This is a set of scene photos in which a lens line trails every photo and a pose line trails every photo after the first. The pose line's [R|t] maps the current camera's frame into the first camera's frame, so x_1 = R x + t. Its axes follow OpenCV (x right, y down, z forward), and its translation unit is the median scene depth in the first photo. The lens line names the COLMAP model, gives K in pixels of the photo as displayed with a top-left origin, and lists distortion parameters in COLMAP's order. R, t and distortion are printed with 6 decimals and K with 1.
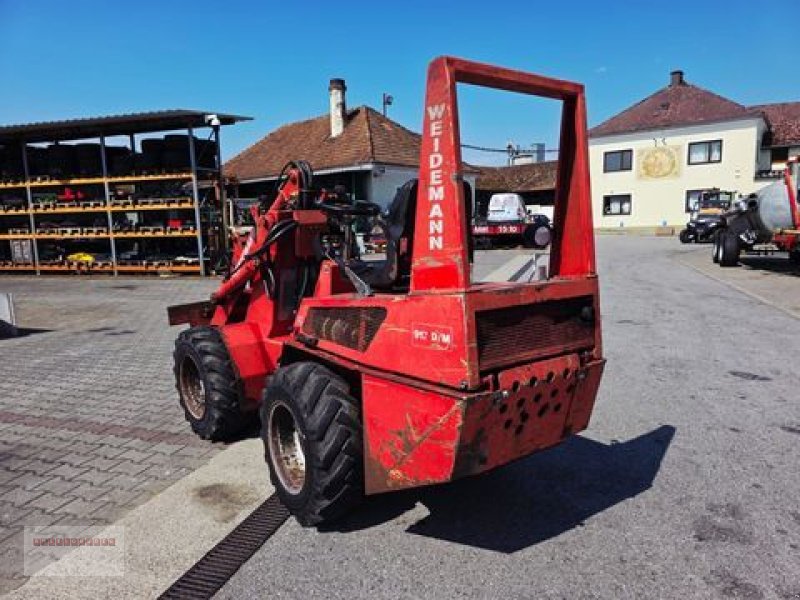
lens RADIAL K [[539.6, 0, 403.5], [0, 539.6, 310.2], [0, 0, 1]] dist [0.056837, -0.051640]
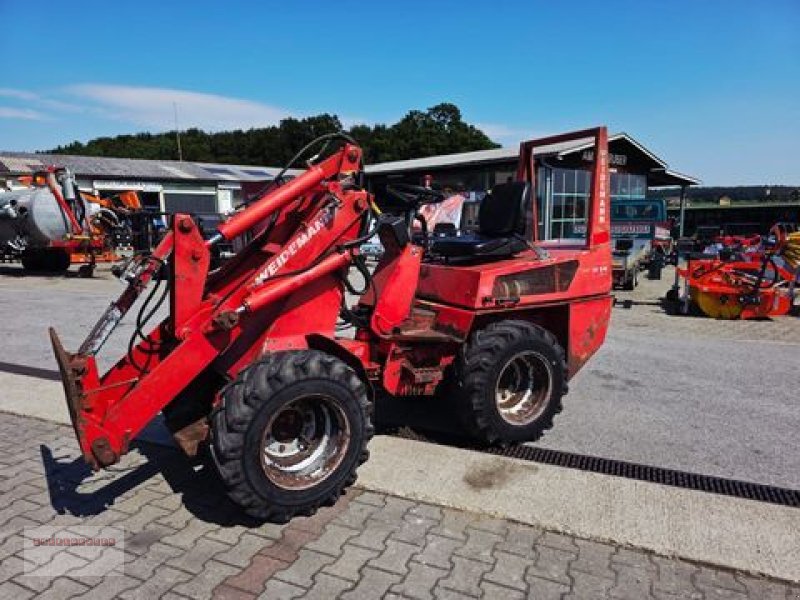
lens RADIAL K [[539.6, 0, 405.2], [0, 539.6, 307.5], [0, 0, 1]] dist [0.056837, -0.051640]
pose [[0.094983, -0.131626, 0.986738, -1.085729], [0.161591, 0.980112, 0.115188, -0.085370], [-0.982276, 0.148507, 0.114364, 0.835635]]
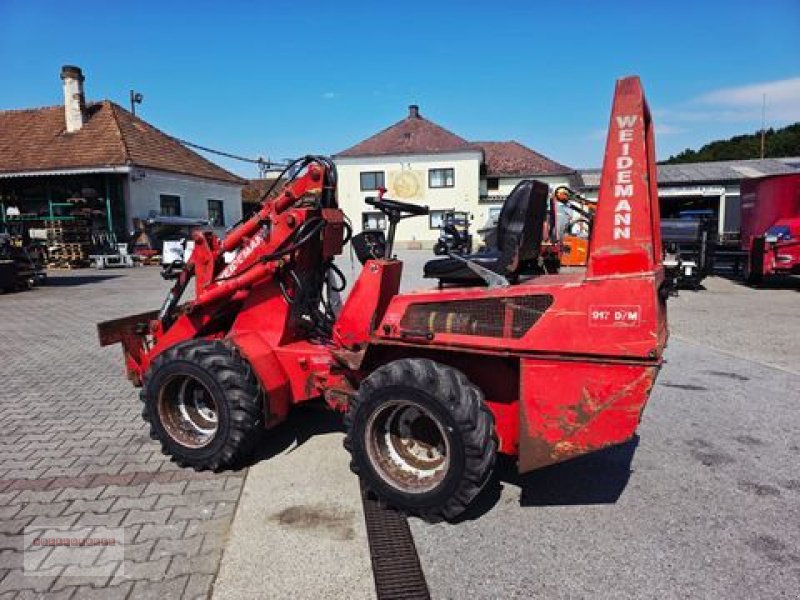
lens RADIAL K [[539.6, 0, 398.1], [0, 539.6, 308.7], [0, 0, 1]] dist [0.056837, -0.051640]
pose [[0.898175, -0.047241, 0.437092, -0.489135], [0.059435, 0.998130, -0.014253, 0.013354], [-0.435601, 0.038780, 0.899304, 0.092487]]
